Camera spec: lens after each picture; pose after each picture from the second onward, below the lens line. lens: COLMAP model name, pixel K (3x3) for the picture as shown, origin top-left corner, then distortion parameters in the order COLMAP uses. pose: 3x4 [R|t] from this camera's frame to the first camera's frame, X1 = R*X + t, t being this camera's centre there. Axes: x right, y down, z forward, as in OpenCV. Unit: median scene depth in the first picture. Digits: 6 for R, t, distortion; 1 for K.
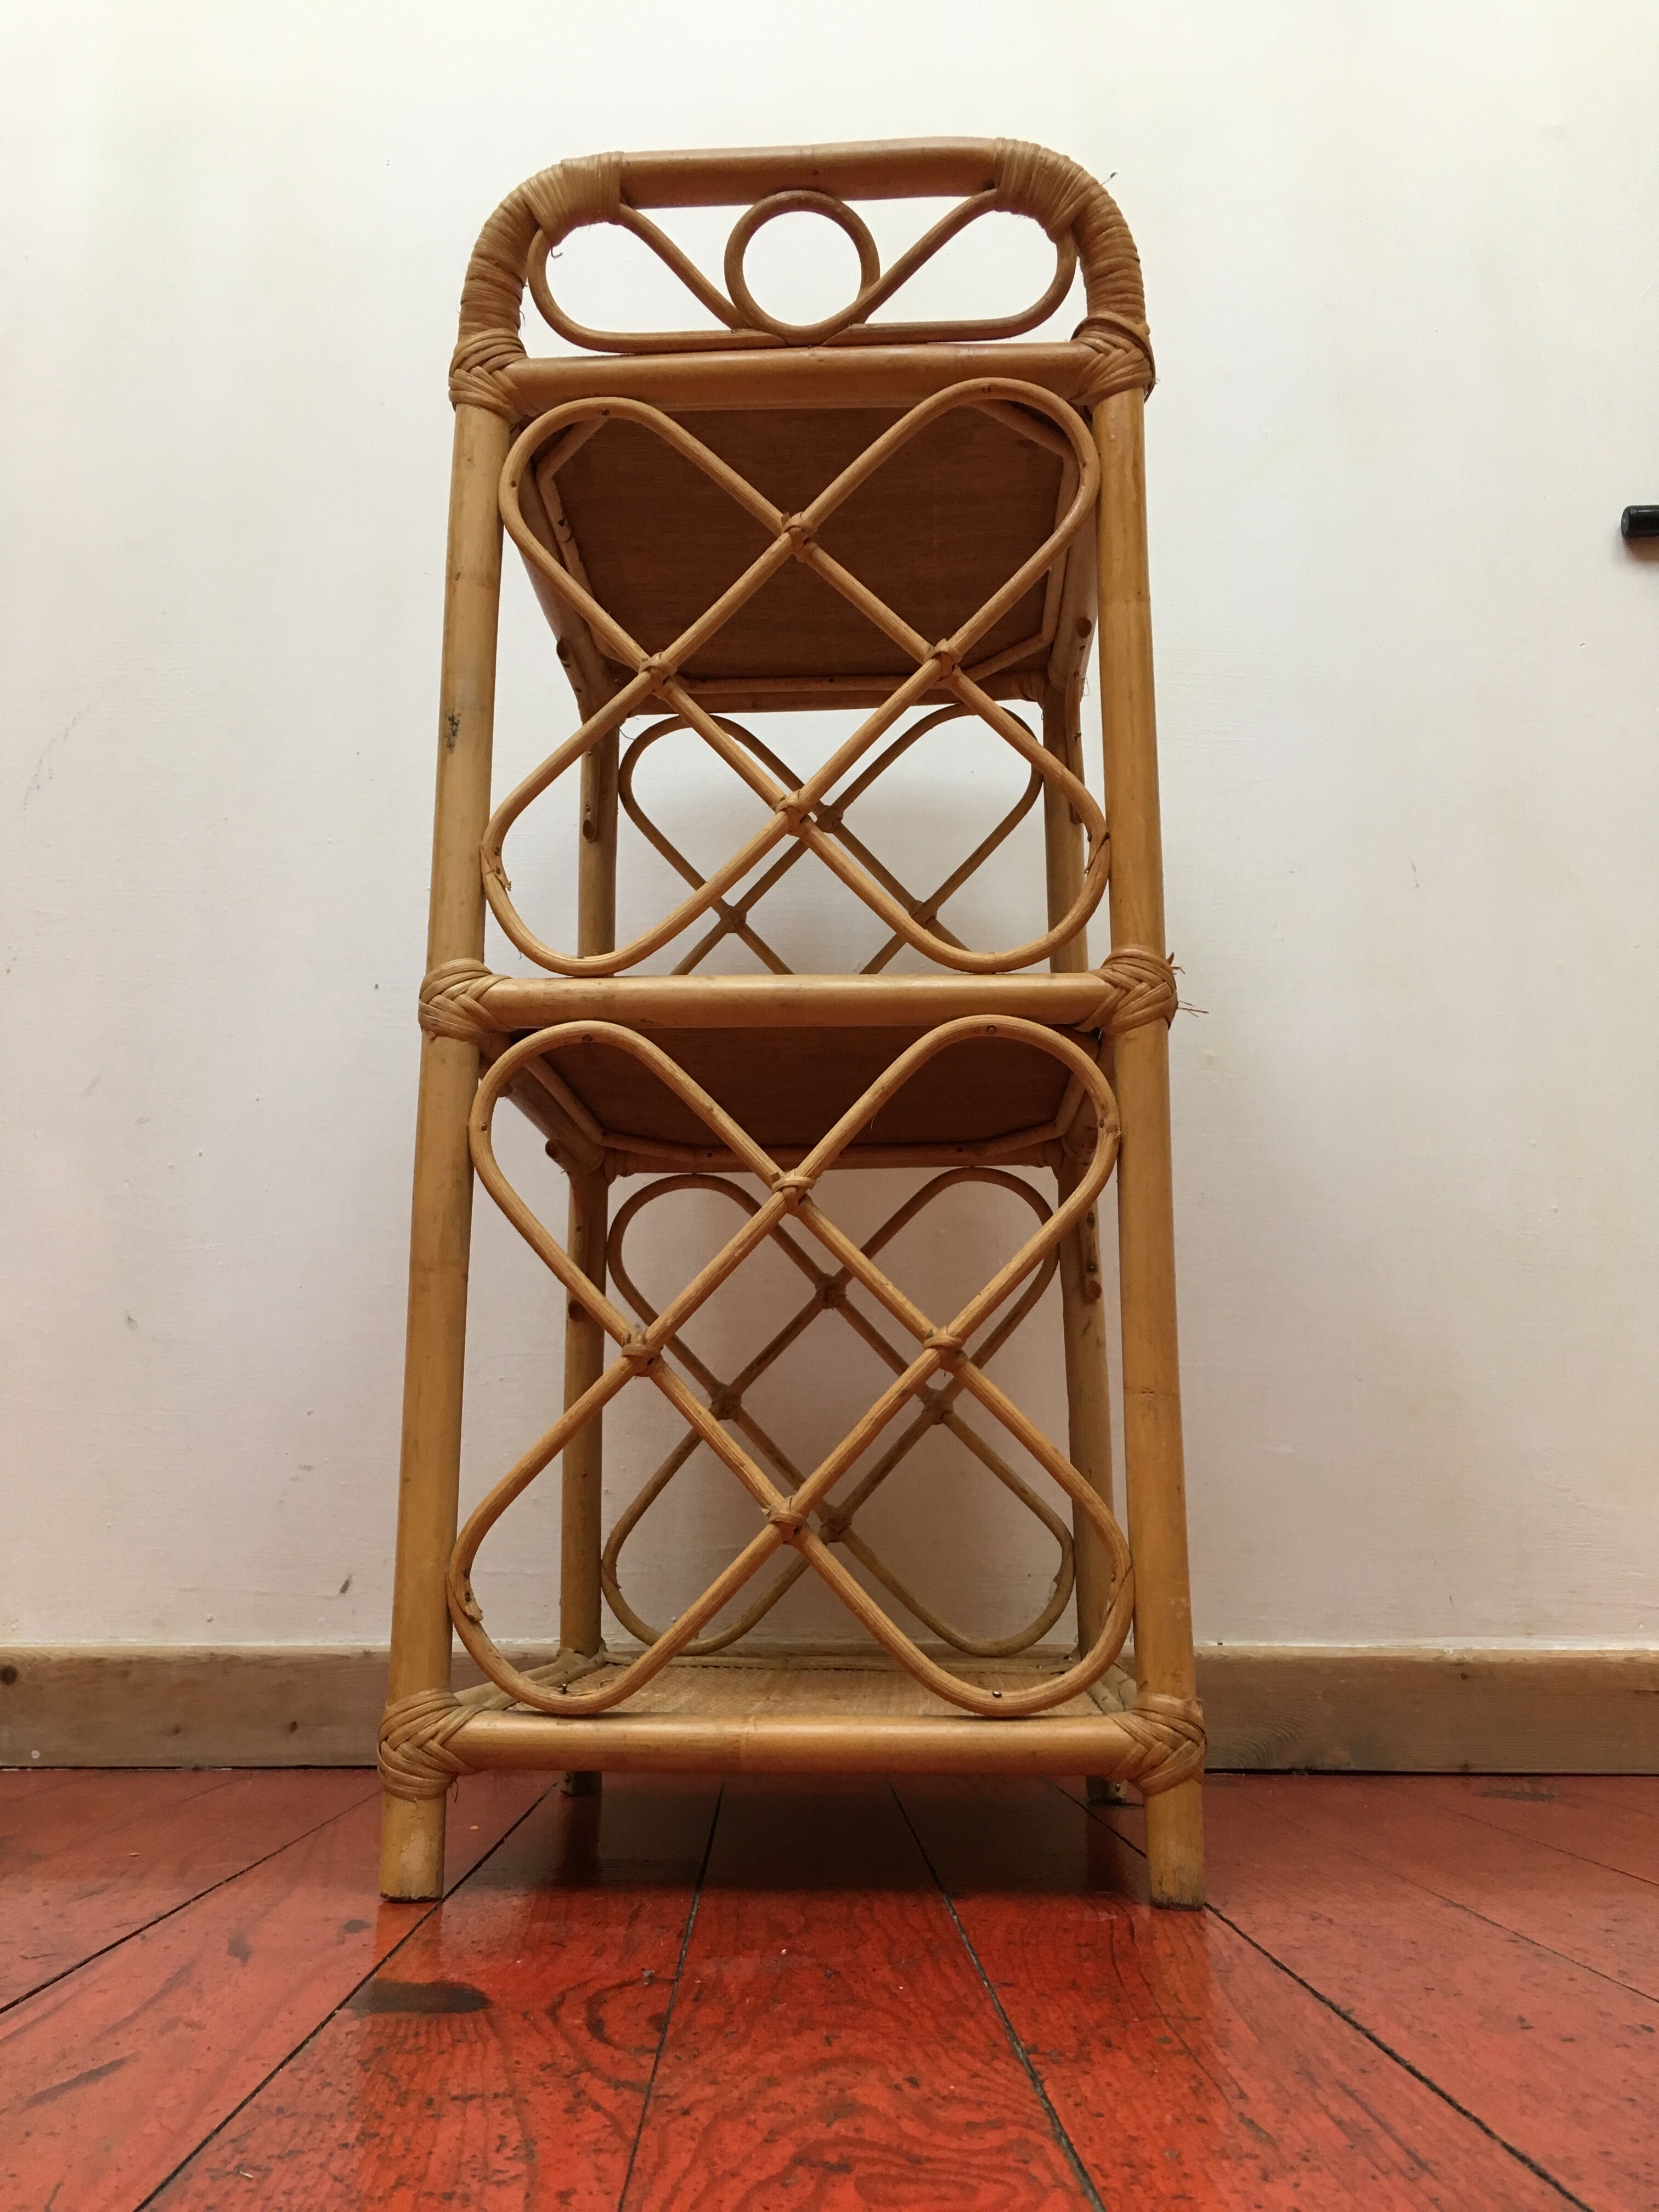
lens RADIAL K [[1890.6, 0, 830.8], [0, 1890.6, 1093.1], [0, 0, 1]] dist [0.091682, -0.122686]
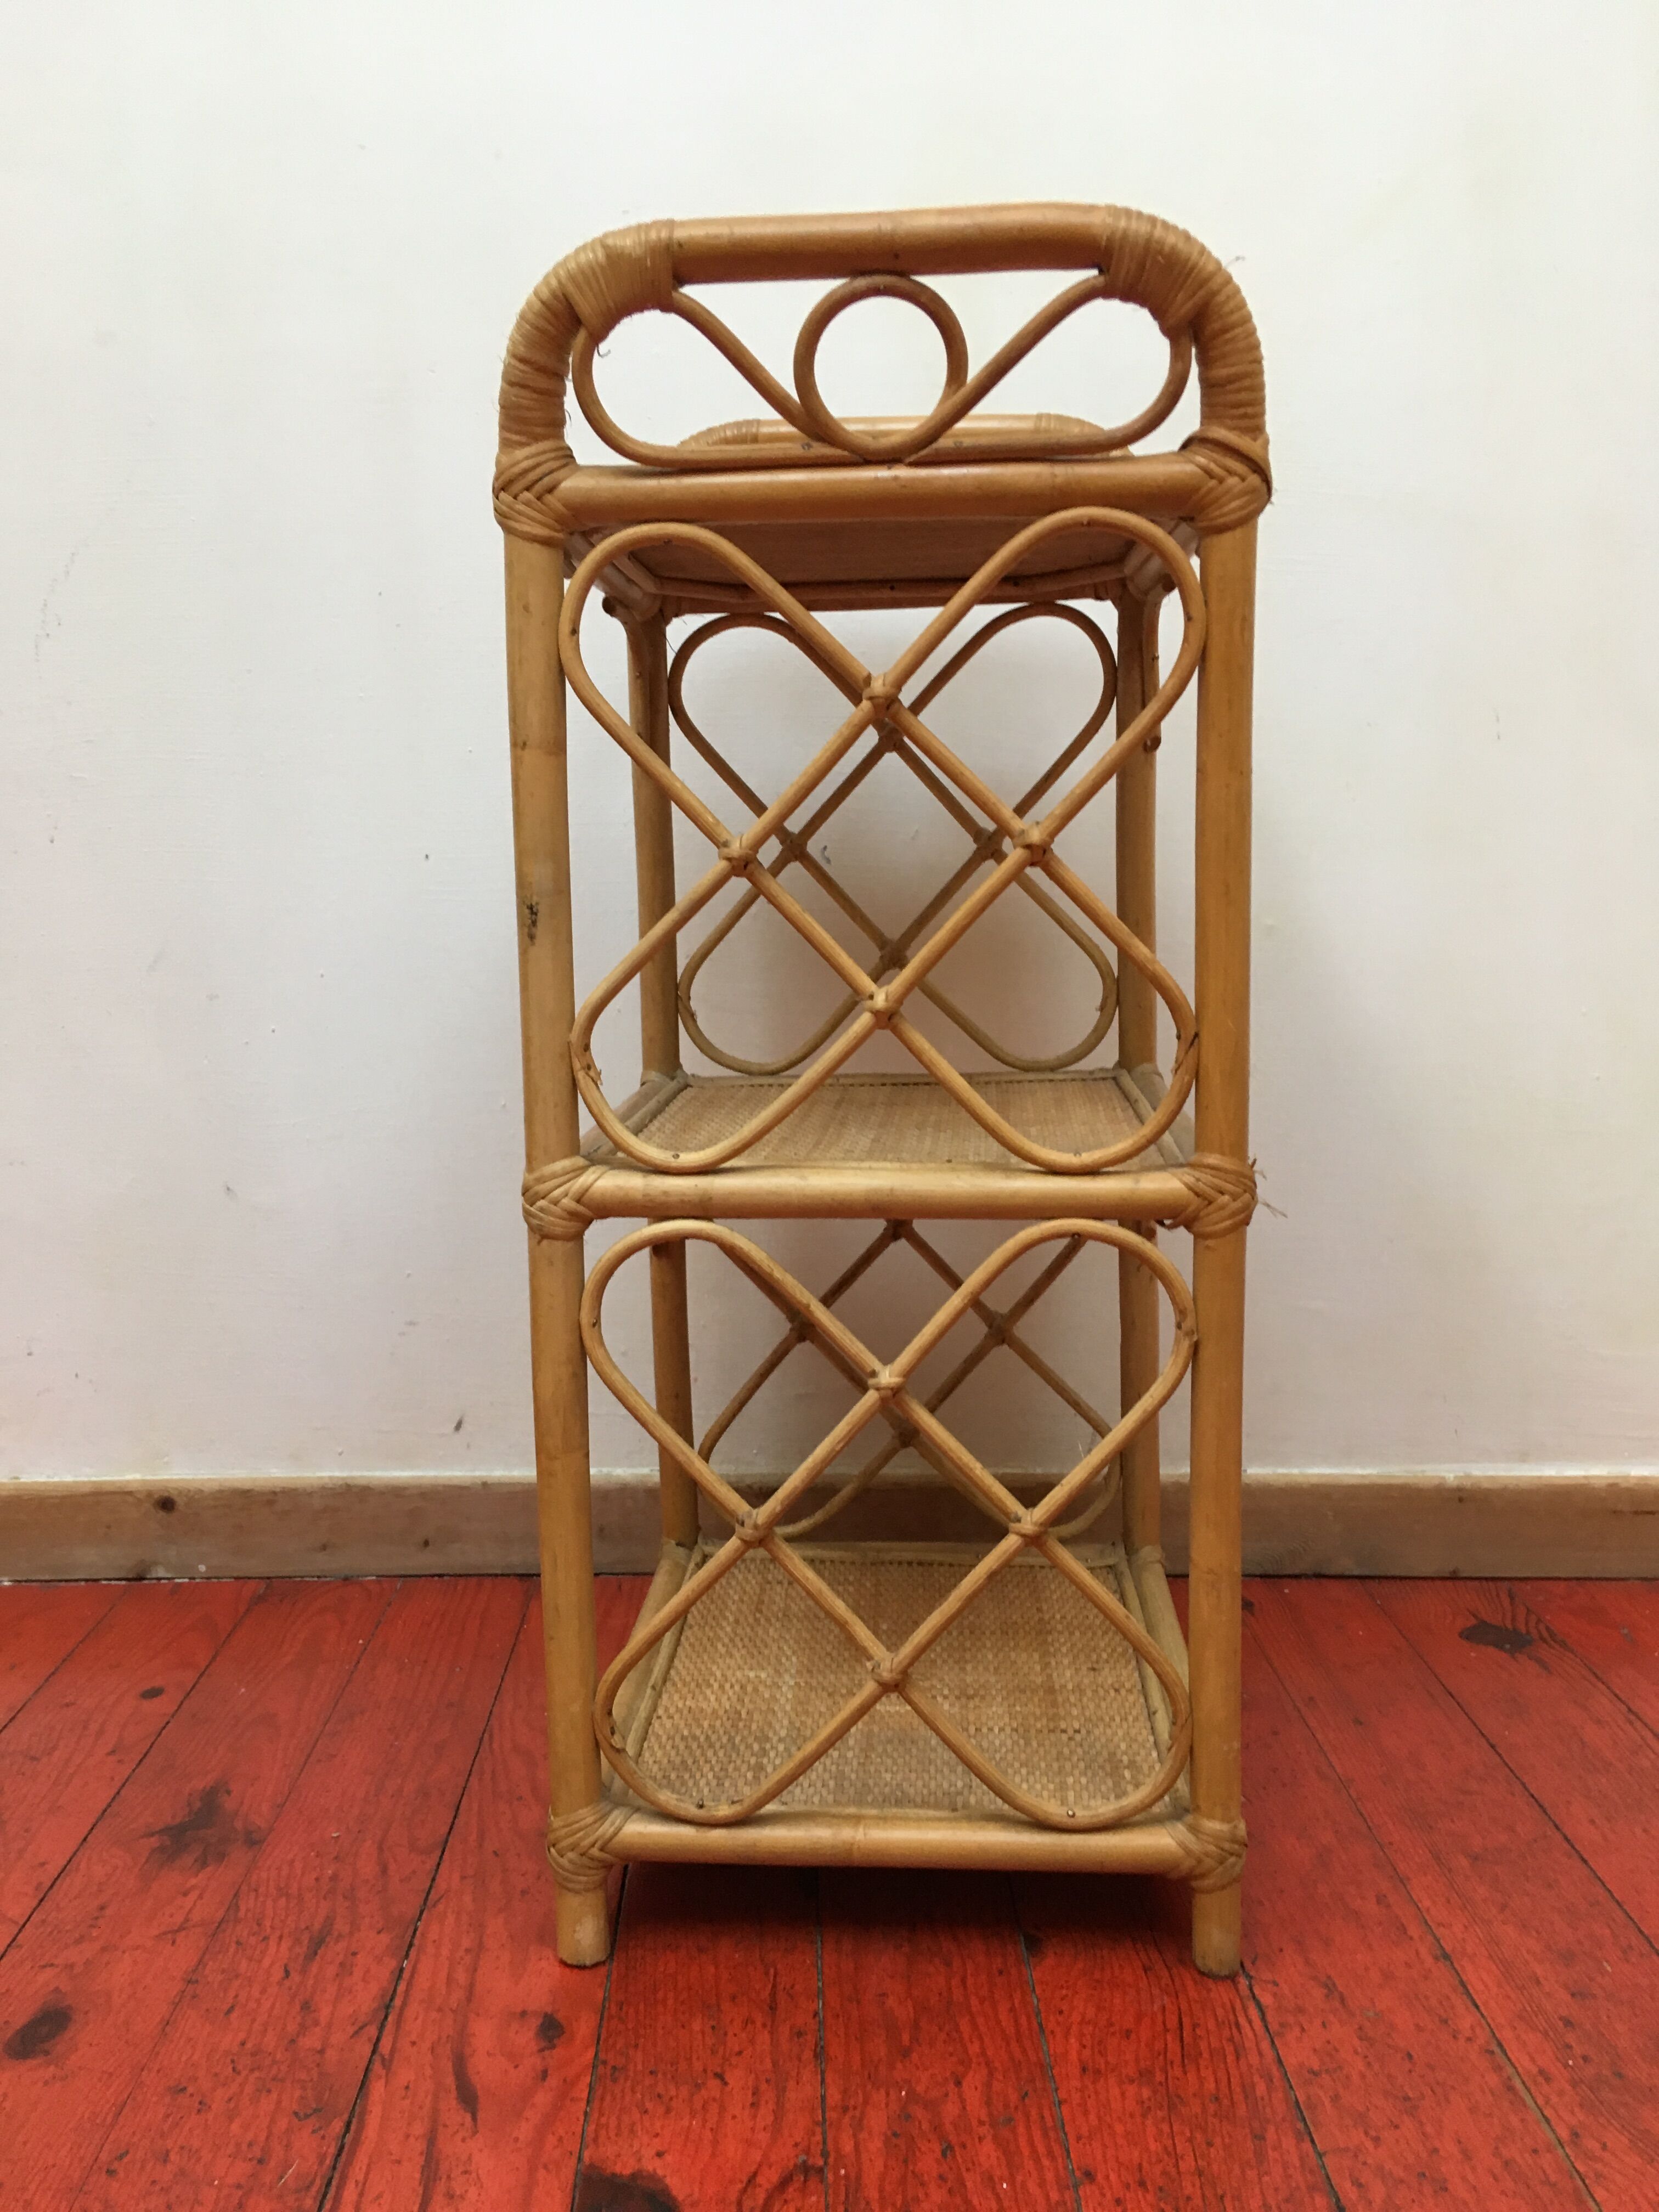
lens RADIAL K [[1890.6, 0, 837.5], [0, 1890.6, 1102.5], [0, 0, 1]] dist [0.091682, -0.122686]
pose [[0.999859, -0.016427, -0.003406, -0.037817], [0.016544, 0.931807, 0.362577, -0.435873], [-0.002782, -0.362583, 0.931947, 0.051788]]
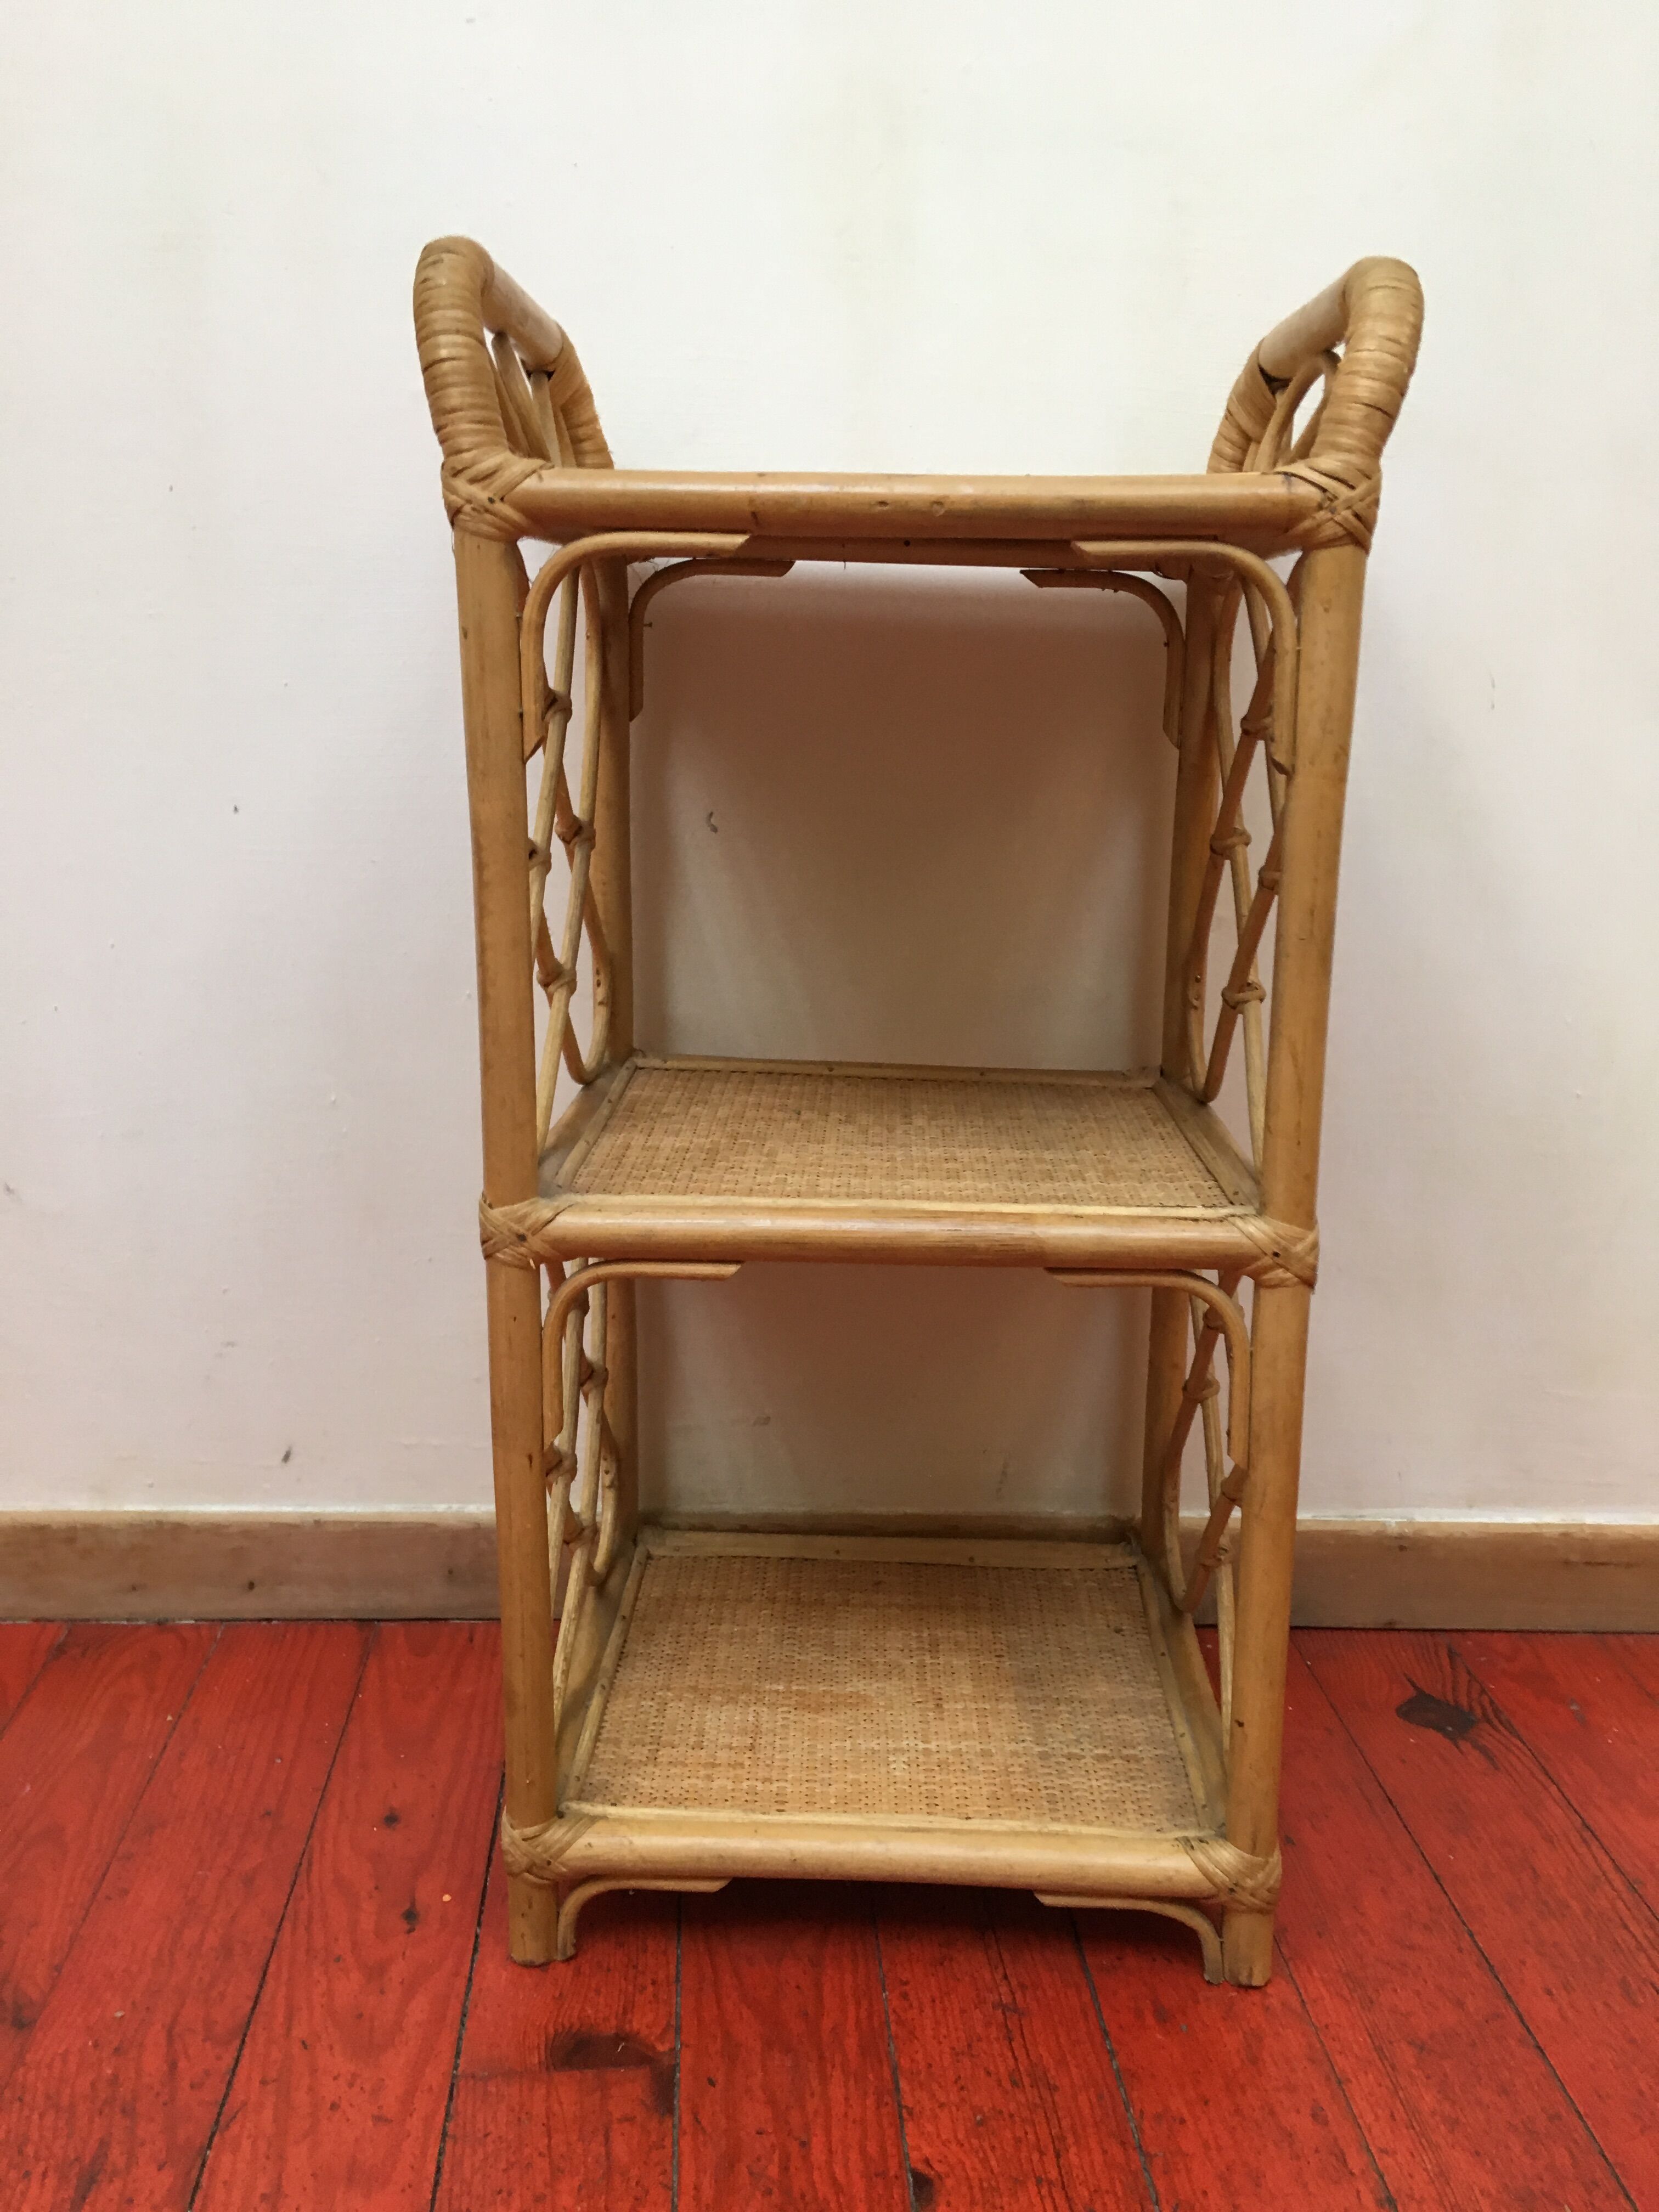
lens RADIAL K [[1890.6, 0, 835.2], [0, 1890.6, 1100.4], [0, 0, 1]] dist [0.091682, -0.122686]
pose [[0.998998, -0.000605, 0.044751, -0.024246], [-0.020220, 0.885939, 0.463361, -0.501886], [-0.039927, -0.463802, 0.885039, 0.290907]]
